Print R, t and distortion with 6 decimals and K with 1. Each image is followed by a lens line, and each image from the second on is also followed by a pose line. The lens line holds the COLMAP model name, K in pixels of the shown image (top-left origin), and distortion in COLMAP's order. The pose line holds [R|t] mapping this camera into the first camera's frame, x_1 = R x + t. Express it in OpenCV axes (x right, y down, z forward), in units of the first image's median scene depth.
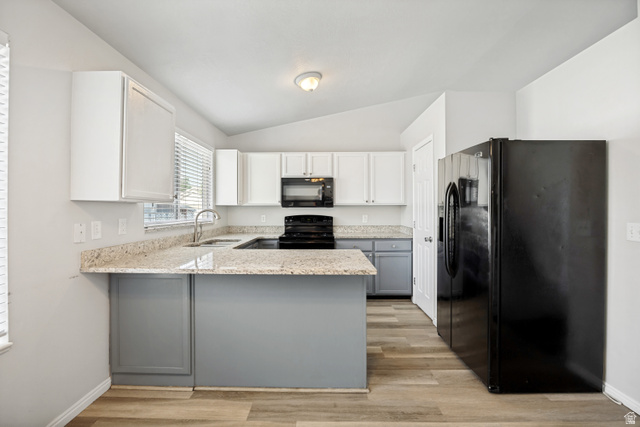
lens RADIAL K [[282.6, 0, 319.8], [0, 282.6, 210.0], [0, 0, 1]] dist [0.001352, -0.000065]
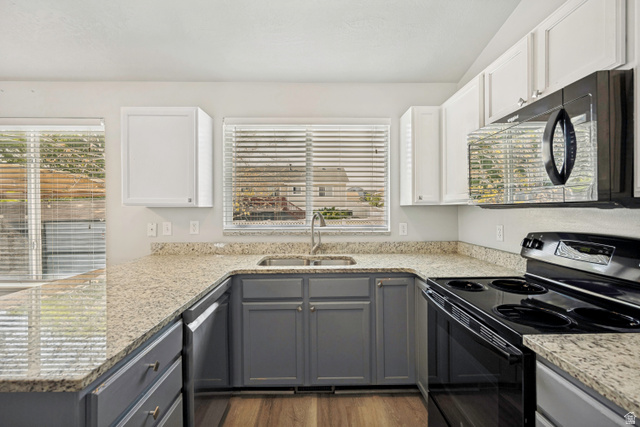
lens RADIAL K [[282.6, 0, 320.1], [0, 282.6, 212.4], [0, 0, 1]] dist [0.001352, -0.000065]
pose [[0.031479, 0.006061, -0.999486, 0.494745], [0.000662, 0.999981, 0.006085, -0.011569], [0.999504, -0.000853, 0.031474, 1.470735]]
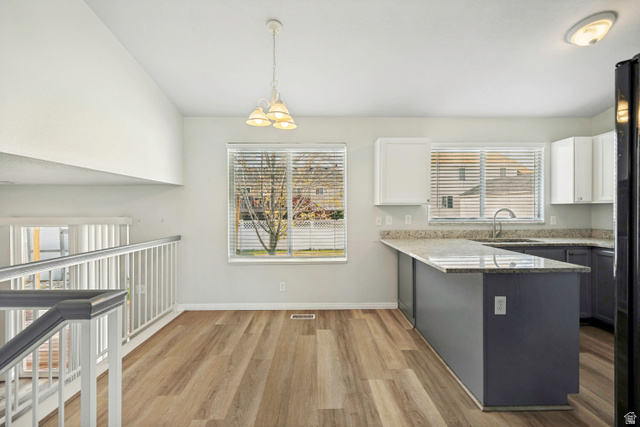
lens RADIAL K [[282.6, 0, 320.4], [0, 282.6, 211.9], [0, 0, 1]] dist [0.001352, -0.000065]
pose [[0.034127, -0.000327, -0.999417, 0.956270], [0.003172, 0.999995, -0.000218, 0.010332], [0.999412, -0.003163, 0.034127, 0.414485]]
